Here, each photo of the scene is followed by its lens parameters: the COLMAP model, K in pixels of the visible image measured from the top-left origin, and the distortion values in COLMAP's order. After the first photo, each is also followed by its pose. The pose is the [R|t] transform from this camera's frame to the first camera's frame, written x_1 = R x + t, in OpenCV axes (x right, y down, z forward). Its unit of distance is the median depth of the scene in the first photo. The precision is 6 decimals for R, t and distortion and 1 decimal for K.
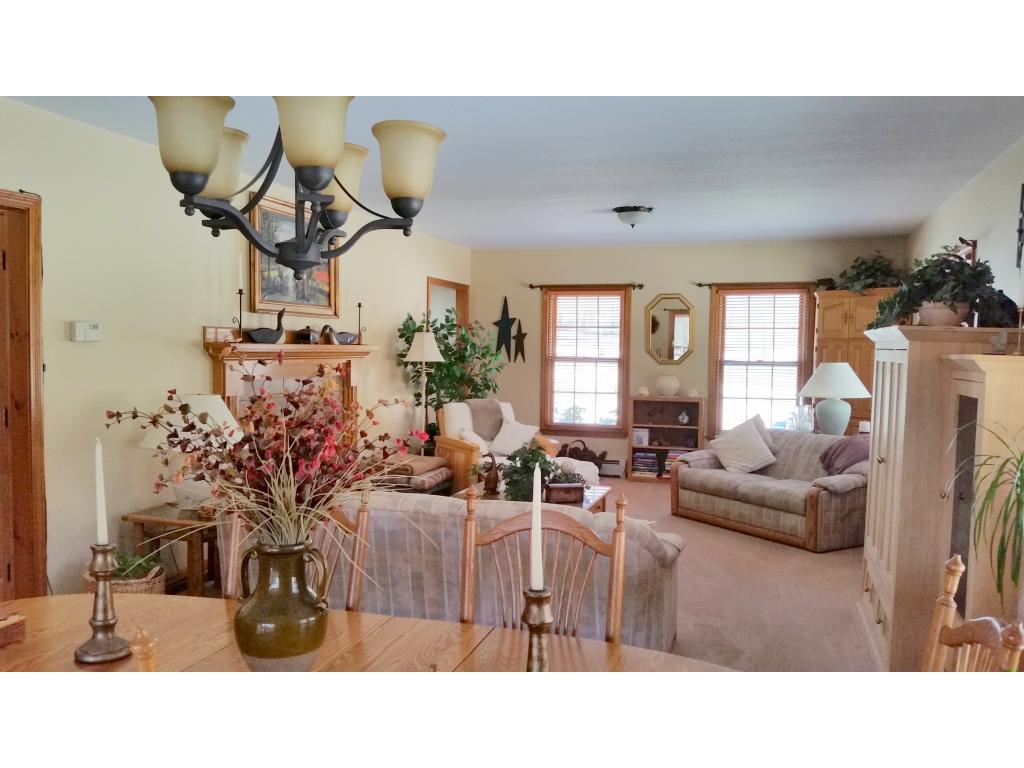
lens RADIAL K [[935.0, 0, 512.0], [0, 935.0, 384.0], [0, 0, 1]] dist [0.106673, -0.005791]
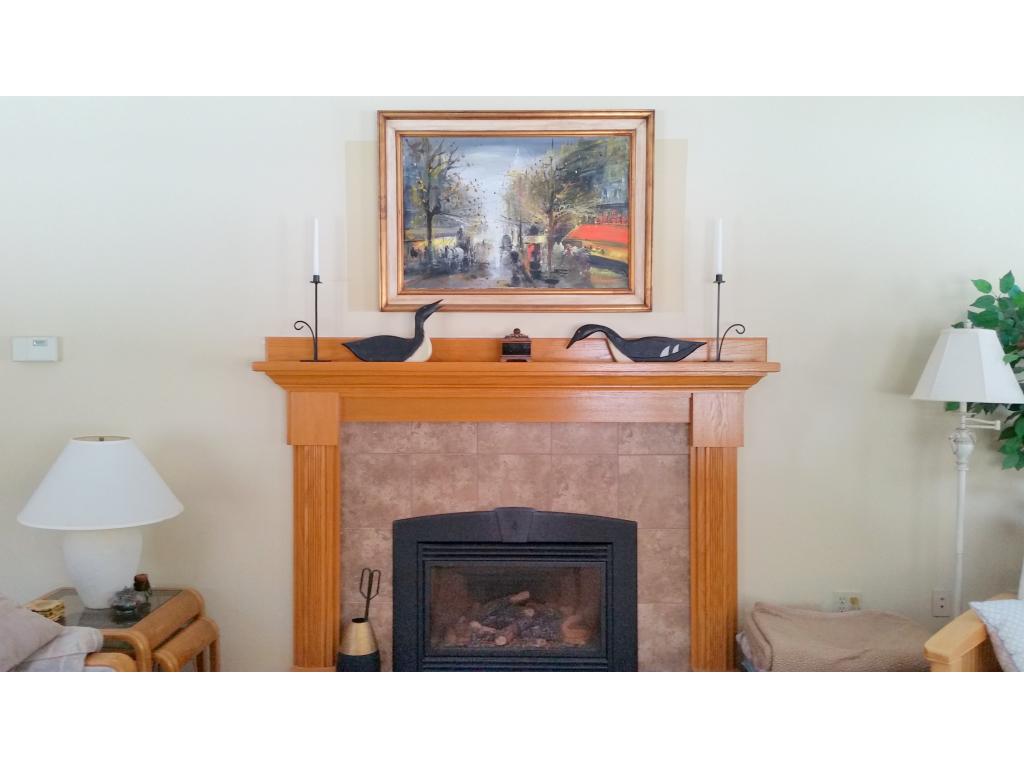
lens RADIAL K [[935.0, 0, 512.0], [0, 935.0, 384.0], [0, 0, 1]] dist [0.106673, -0.005791]
pose [[0.247767, 0.013091, -0.968731, 0.292801], [-0.035579, 0.999357, 0.004405, -0.029705], [0.968166, 0.033375, 0.248073, 0.808906]]
